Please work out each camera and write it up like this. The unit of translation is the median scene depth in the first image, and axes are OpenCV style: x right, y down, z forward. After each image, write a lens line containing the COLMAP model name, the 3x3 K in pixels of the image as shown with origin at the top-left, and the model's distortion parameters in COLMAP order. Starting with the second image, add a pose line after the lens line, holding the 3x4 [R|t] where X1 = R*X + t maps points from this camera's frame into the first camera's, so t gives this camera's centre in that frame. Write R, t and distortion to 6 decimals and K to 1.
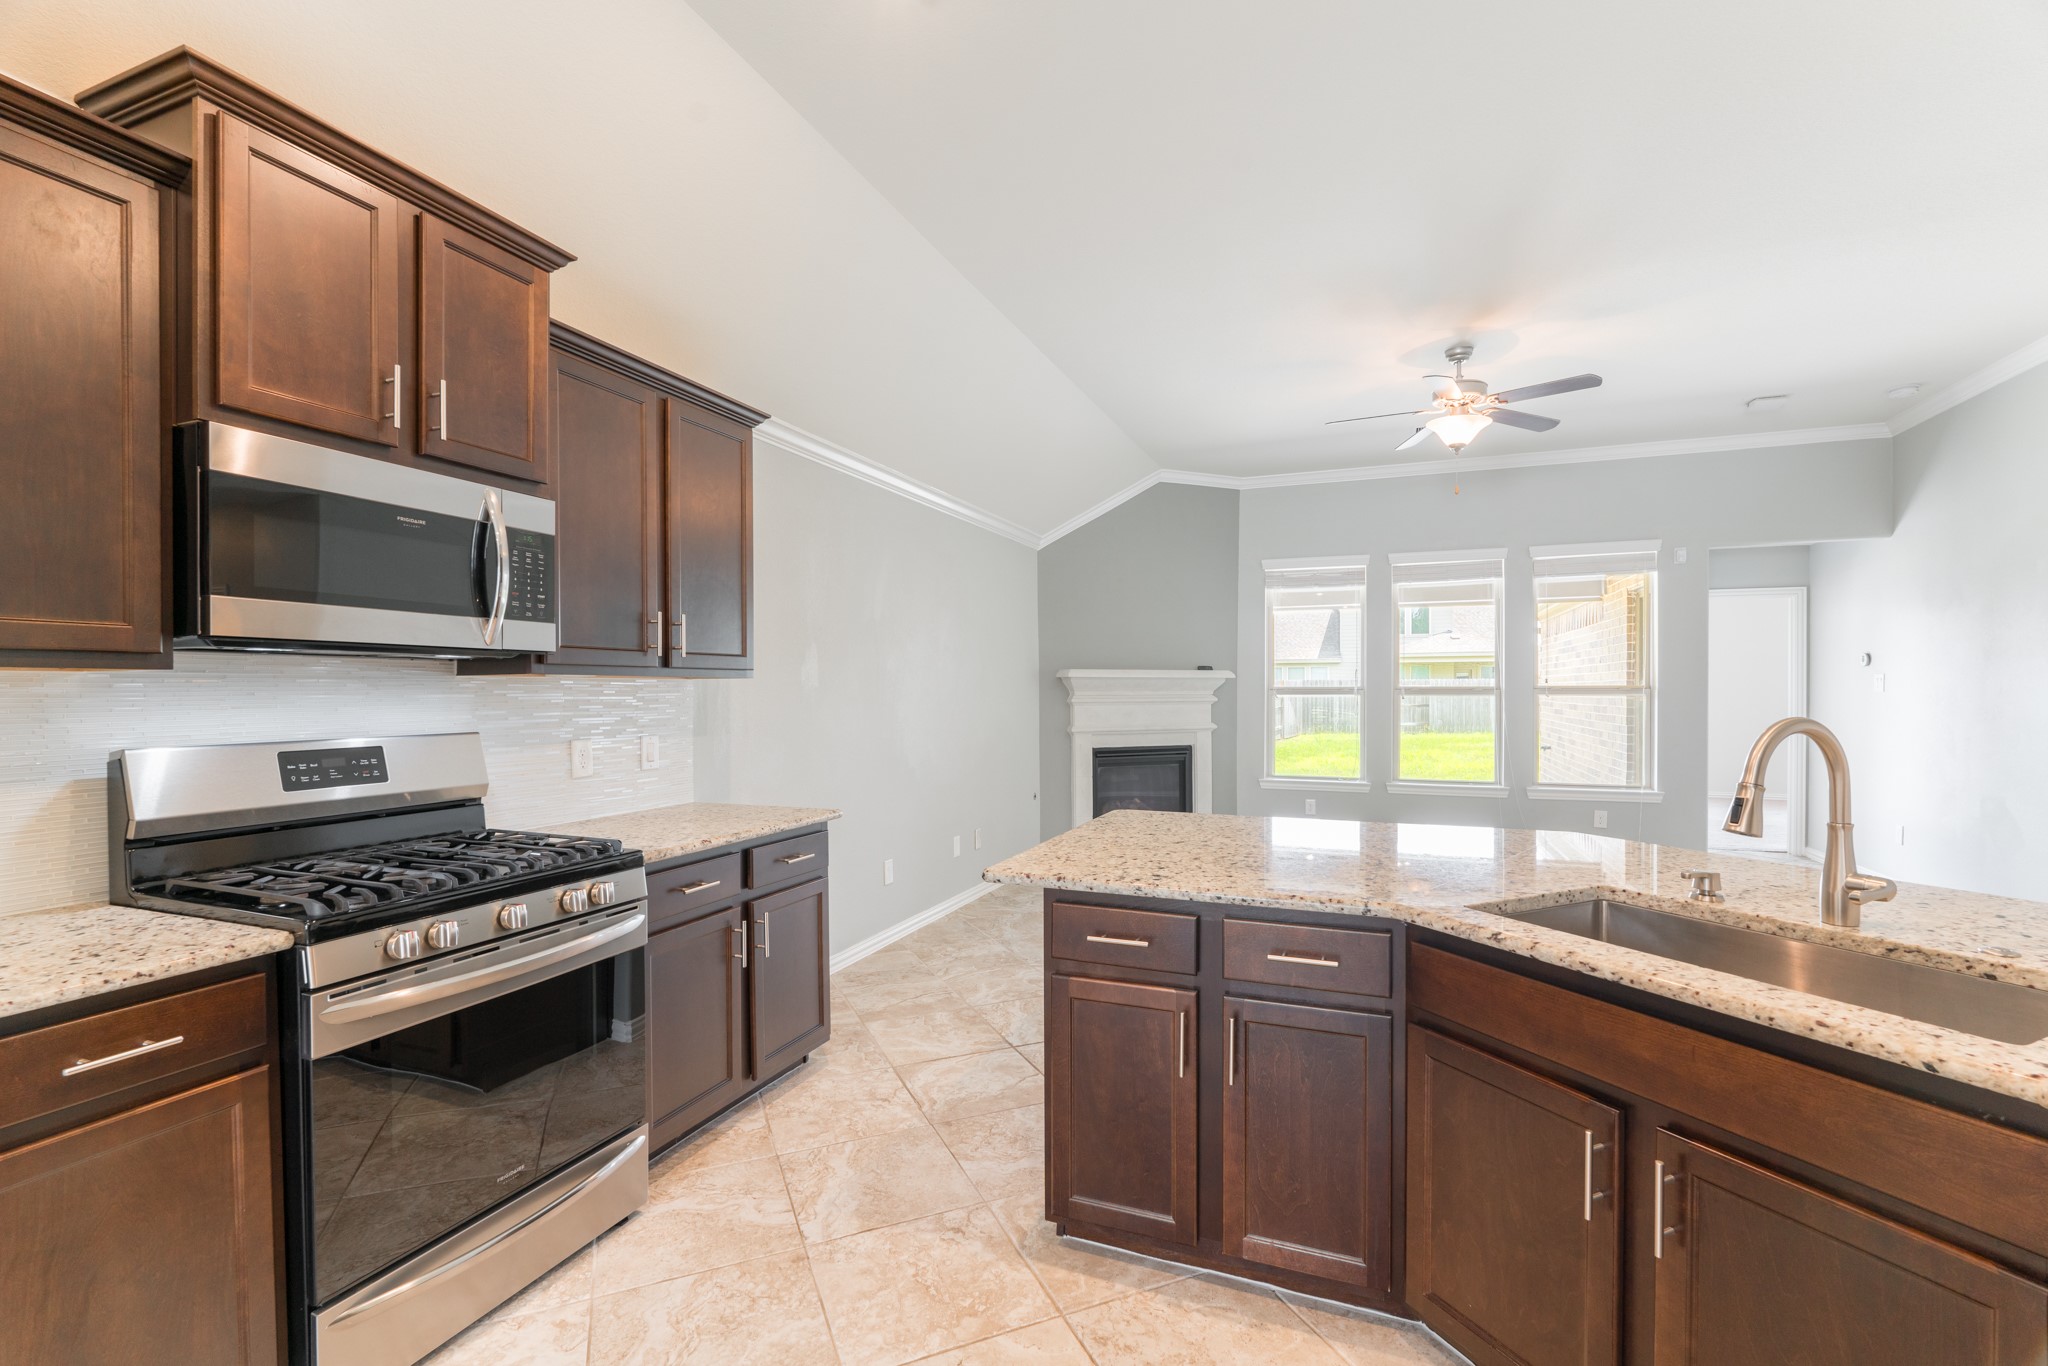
lens RADIAL K [[912.5, 0, 1018.1], [0, 912.5, 698.2], [0, 0, 1]] dist [-0.007717, 0.000056]
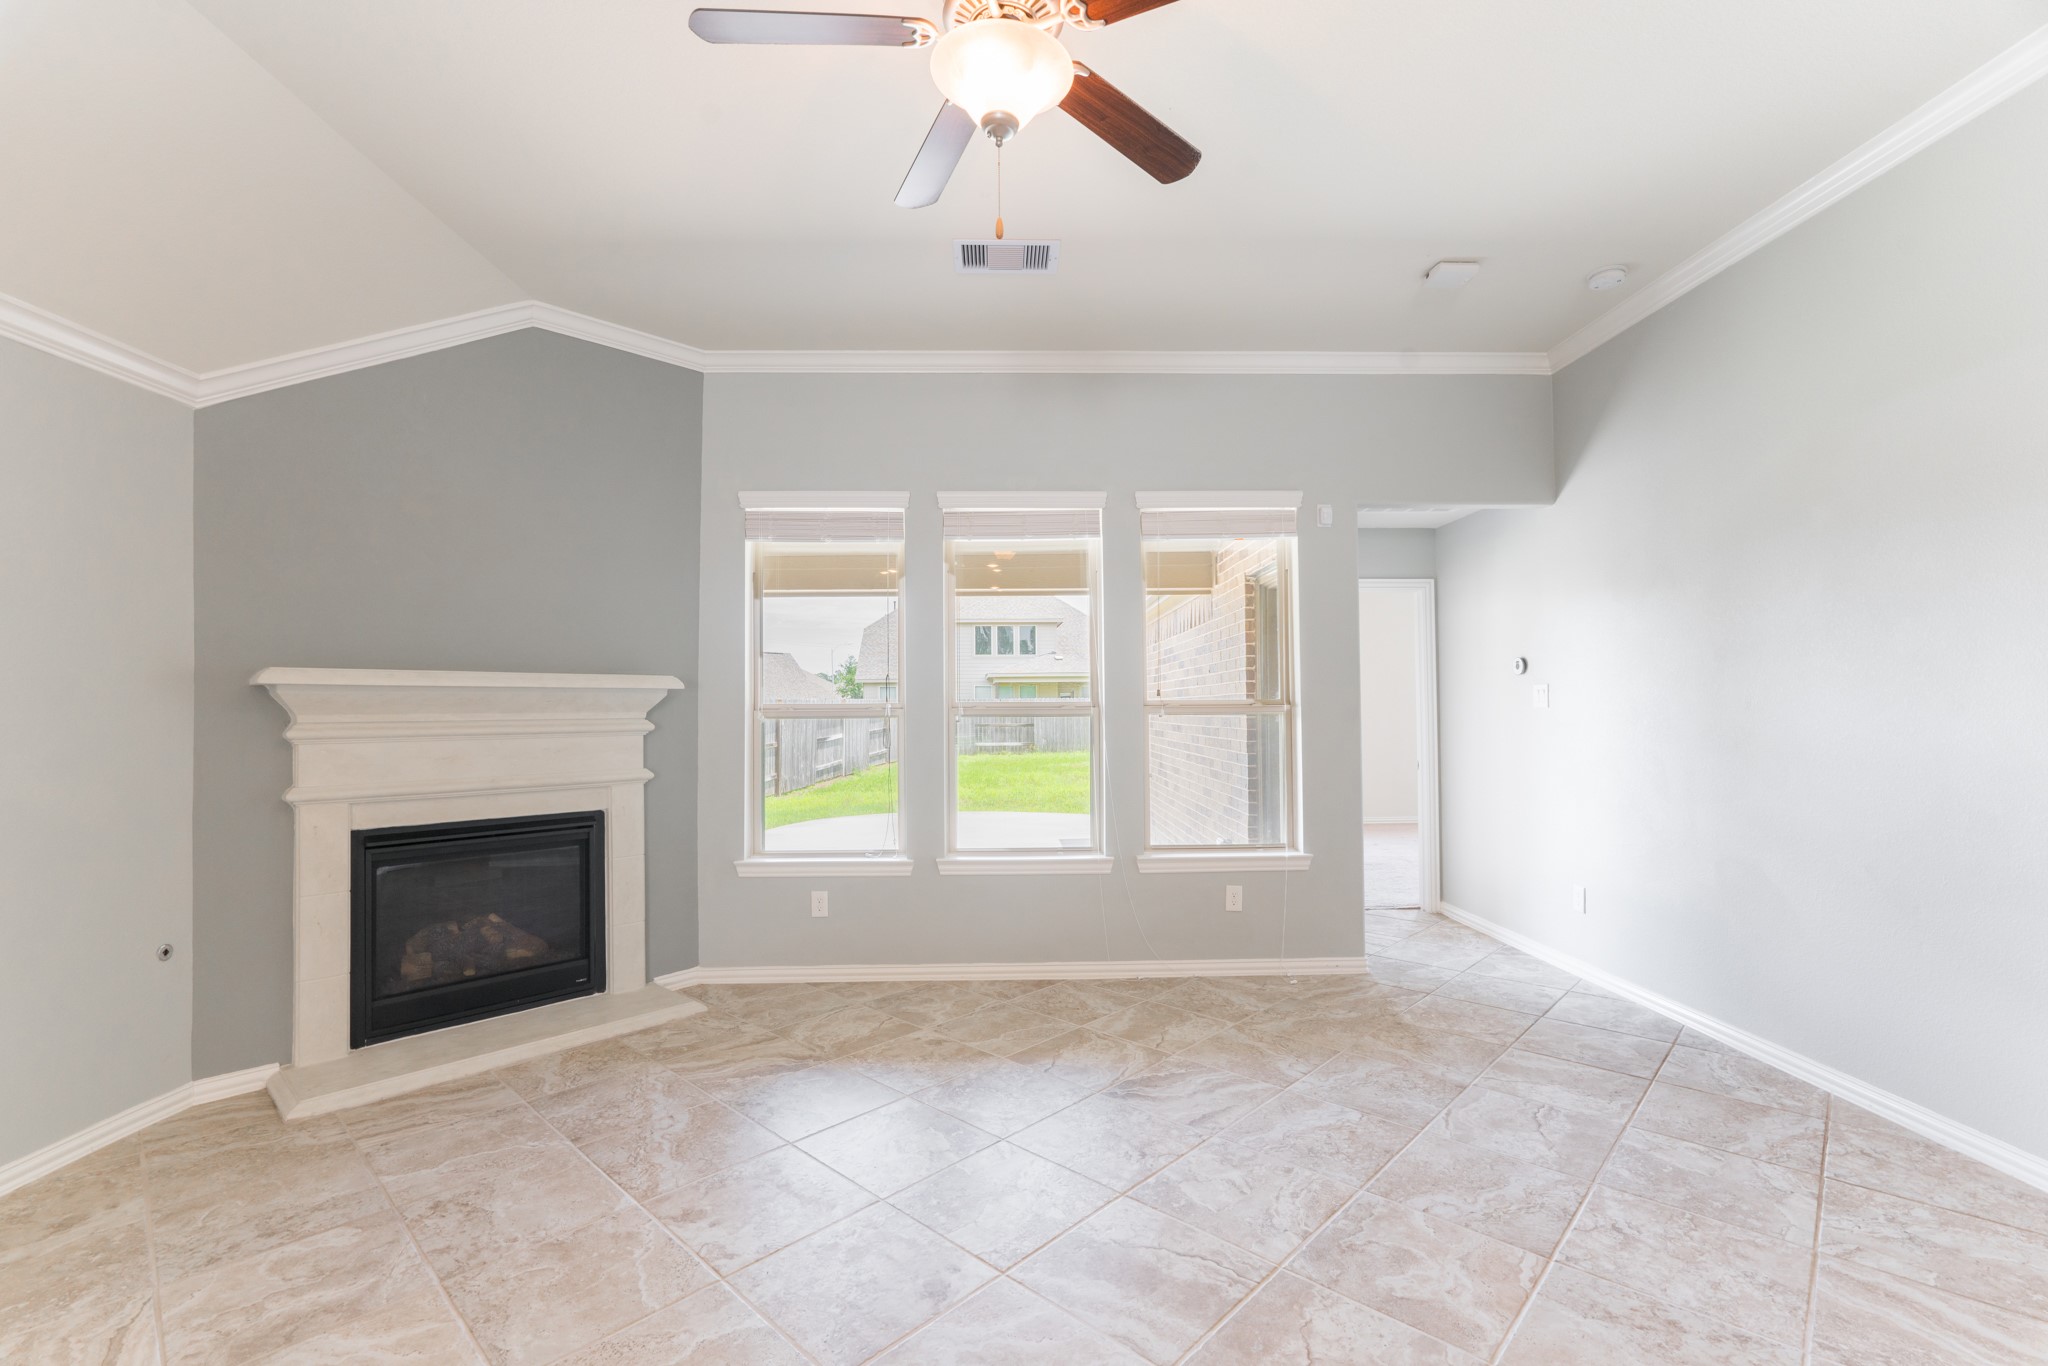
lens RADIAL K [[903.8, 0, 1028.6], [0, 903.8, 686.6], [0, 0, 1]] dist [-0.008638, 0.000974]
pose [[0.916813, 0.004554, 0.399292, 0.421008], [0.009687, 0.999387, -0.033640, -0.005098], [-0.399200, 0.034710, 0.916206, 0.796722]]
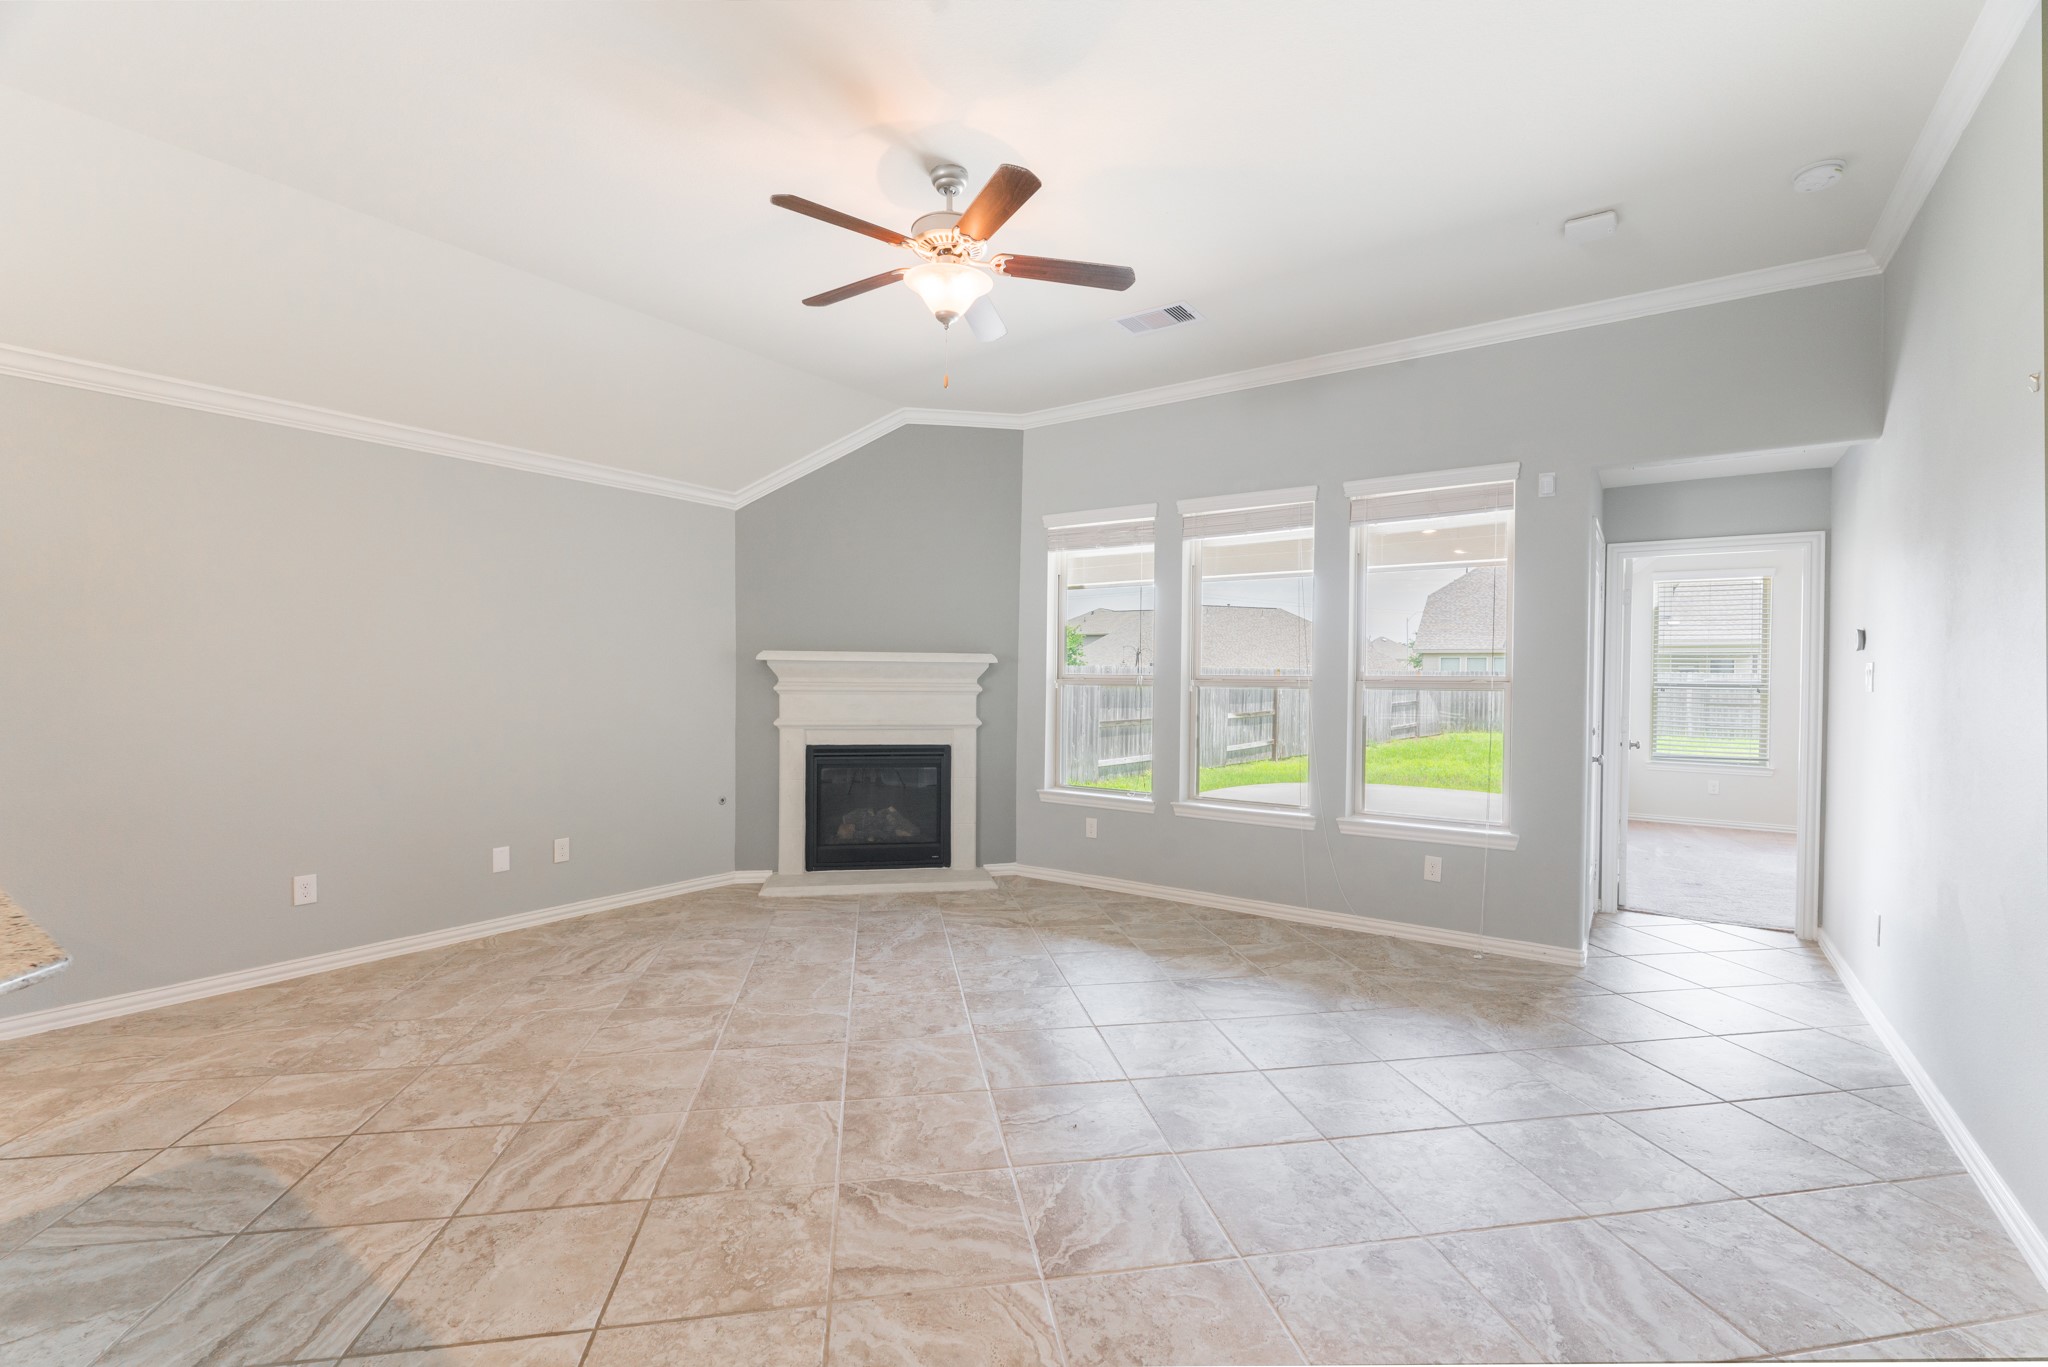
lens RADIAL K [[903.8, 0, 1028.6], [0, 903.8, 687.1], [0, 0, 1]] dist [-0.008638, 0.000974]
pose [[0.973807, 0.013574, -0.226970, 0.893131], [-0.013554, 0.999907, 0.001647, -0.005210], [0.226971, 0.001473, 0.973900, 0.463041]]
